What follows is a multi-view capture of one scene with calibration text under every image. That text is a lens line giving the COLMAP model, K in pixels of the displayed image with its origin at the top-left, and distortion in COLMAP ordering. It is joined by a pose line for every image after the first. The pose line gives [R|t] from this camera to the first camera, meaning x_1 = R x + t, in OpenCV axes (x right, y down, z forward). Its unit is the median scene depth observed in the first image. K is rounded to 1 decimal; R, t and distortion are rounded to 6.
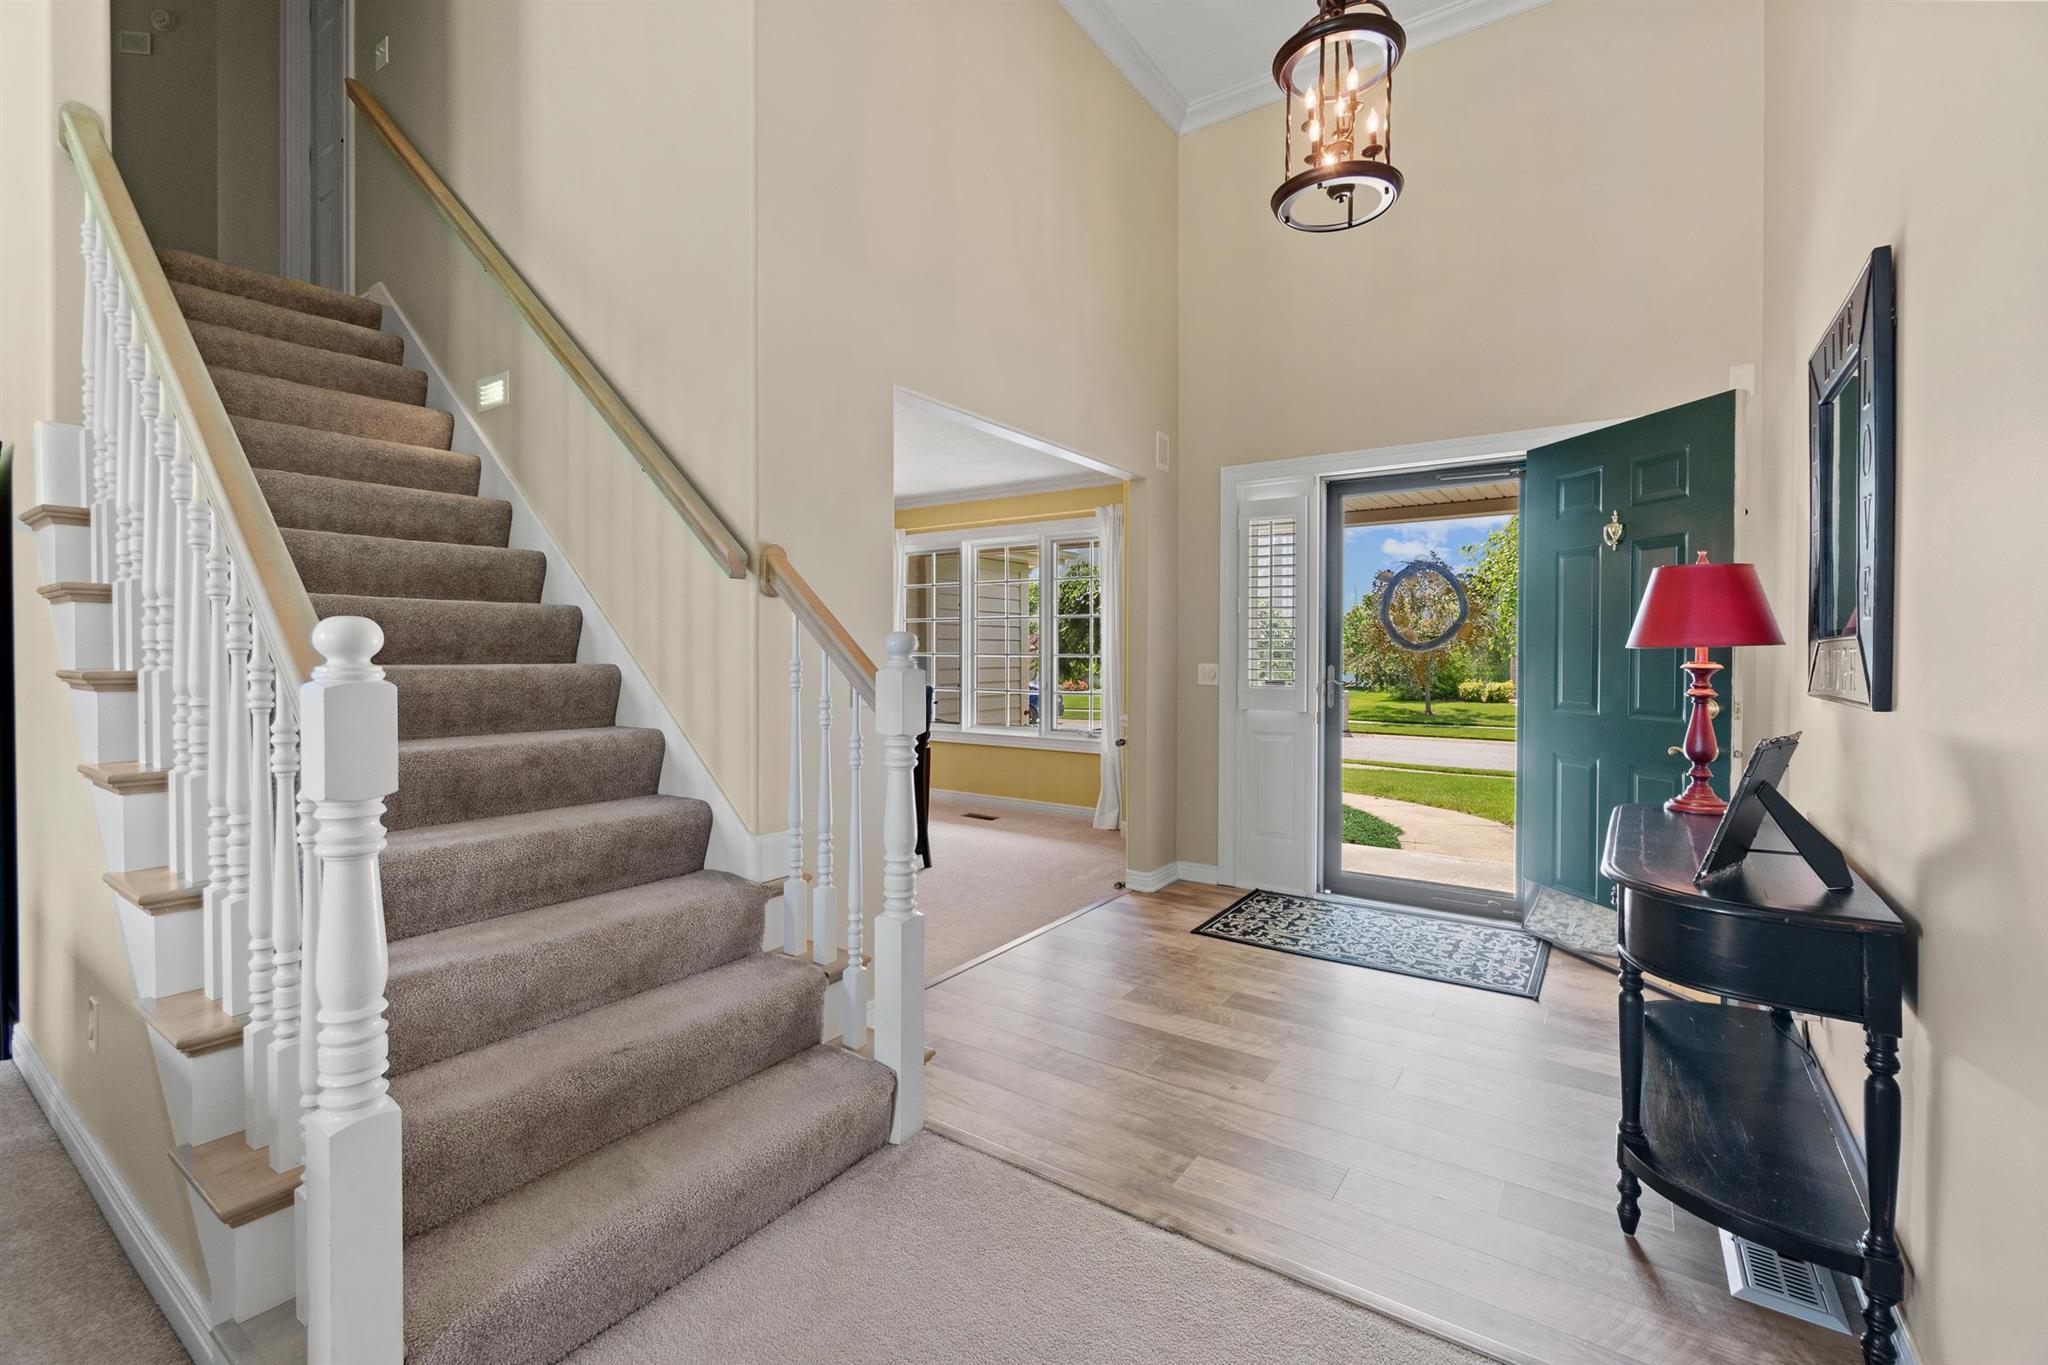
lens RADIAL K [[885.4, 0, 1015.2], [0, 885.4, 662.2], [0, 0, 1]] dist [-0.009467, -0.000764]
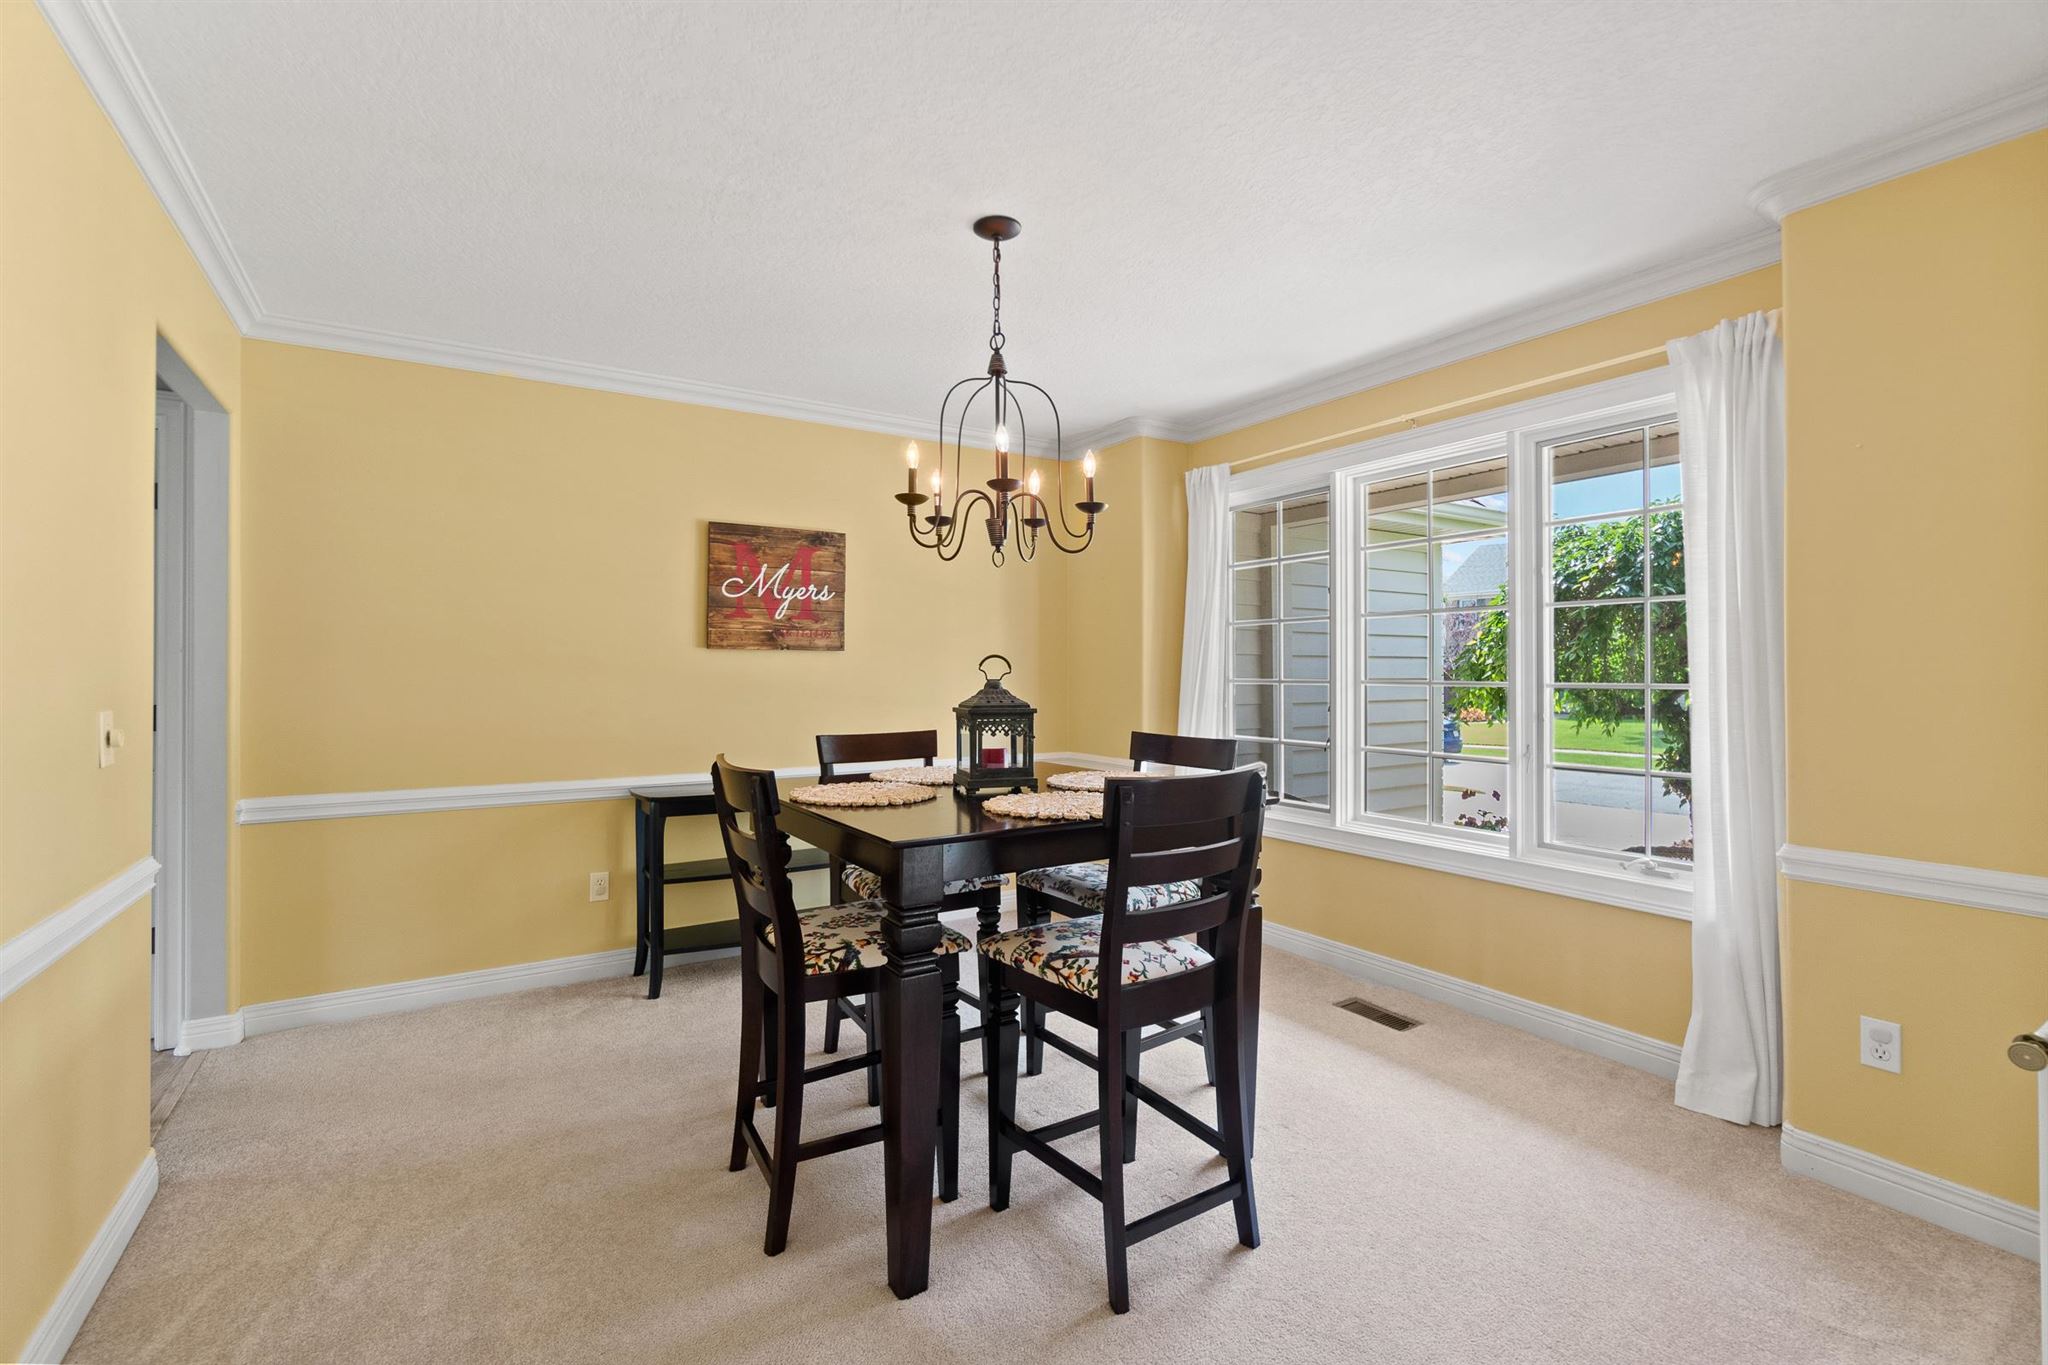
lens RADIAL K [[885.4, 0, 985.6], [0, 885.4, 667.2], [0, 0, 1]] dist [-0.009467, -0.000764]
pose [[0.909917, -0.004616, -0.414765, -0.032479], [-0.005145, 0.999736, -0.022414, -0.005604], [0.414758, 0.022529, 0.909653, 0.447569]]
